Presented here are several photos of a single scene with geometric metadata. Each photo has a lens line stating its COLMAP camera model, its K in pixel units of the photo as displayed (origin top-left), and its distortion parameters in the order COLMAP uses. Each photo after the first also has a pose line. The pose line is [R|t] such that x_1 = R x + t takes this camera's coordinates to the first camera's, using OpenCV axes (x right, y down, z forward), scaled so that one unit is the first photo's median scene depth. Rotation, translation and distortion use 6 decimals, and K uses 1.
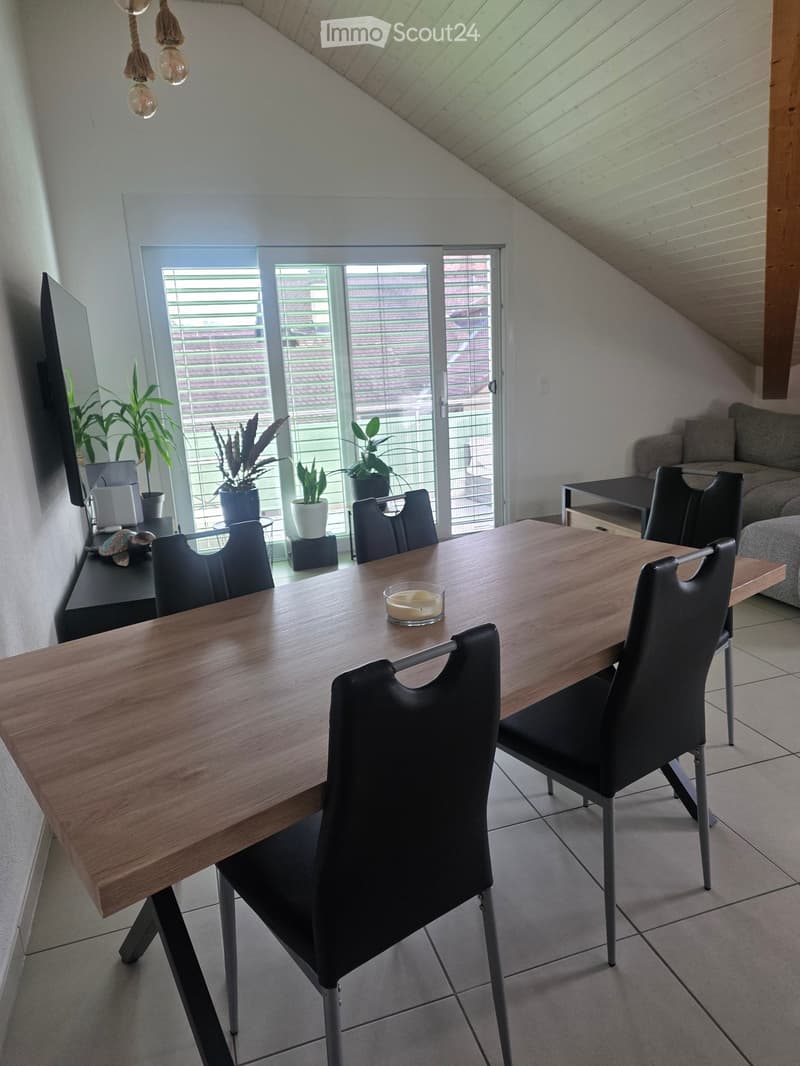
lens RADIAL K [[714.6, 0, 401.1], [0, 714.6, 532.3], [0, 0, 1]] dist [0.061159, -0.009368]
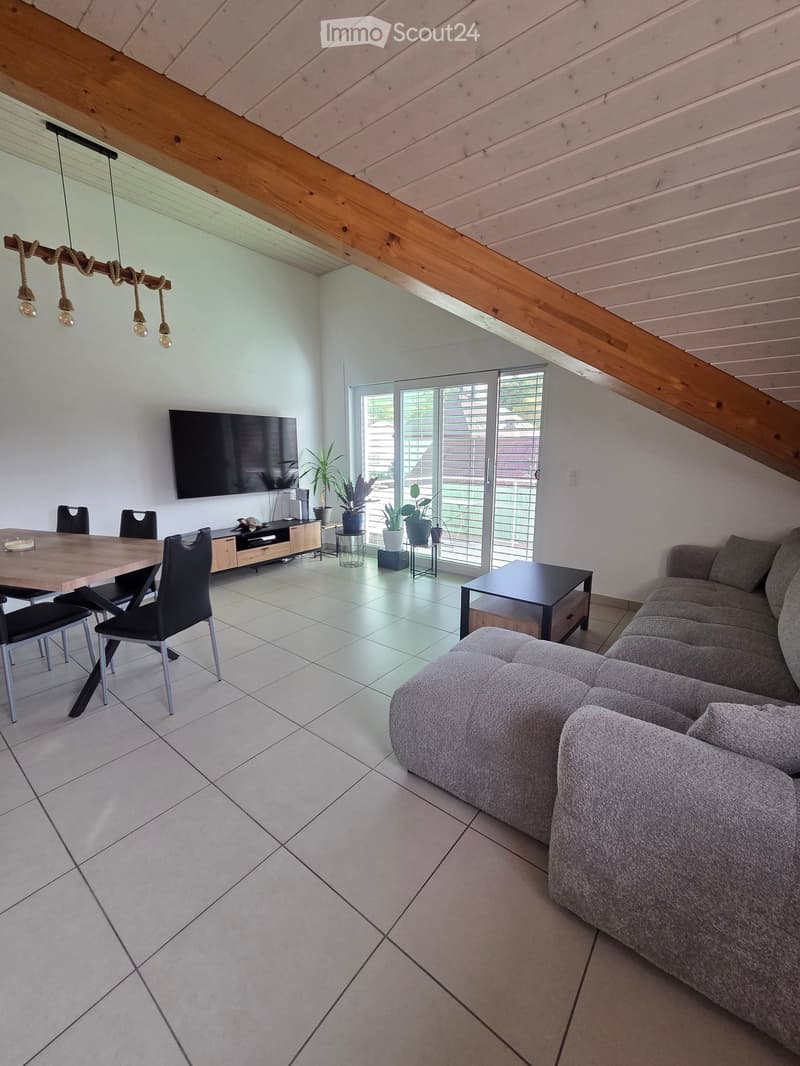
lens RADIAL K [[442.2, 0, 406.6], [0, 442.2, 530.6], [0, 0, 1]] dist [0.000729, -0.000143]
pose [[0.552123, 0.204181, -0.808375, 0.728828], [-0.223630, 0.970290, 0.092338, -0.141440], [0.803212, 0.129795, 0.581381, 0.416234]]
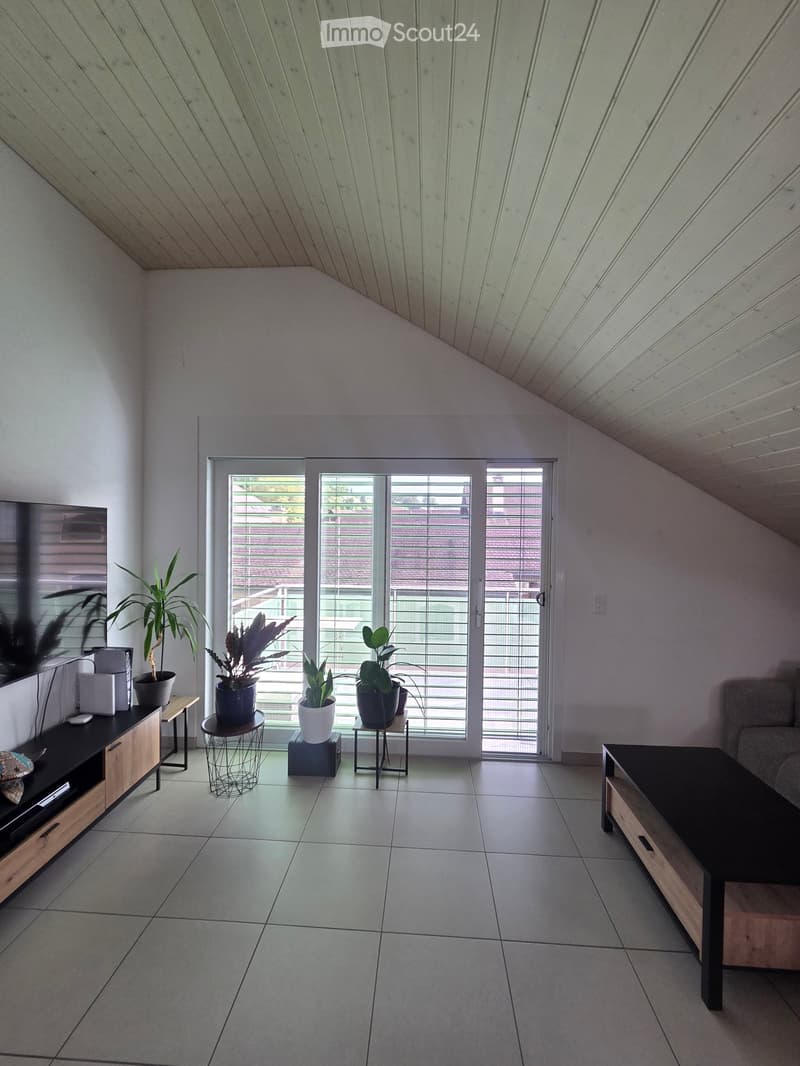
lens RADIAL K [[442.2, 0, 402.8], [0, 442.2, 528.2], [0, 0, 1]] dist [0.000729, -0.000143]
pose [[0.926970, 0.064626, -0.369527, 0.188550], [-0.145640, 0.969781, -0.195739, -0.169291], [0.345710, 0.235262, 0.908370, 0.431765]]
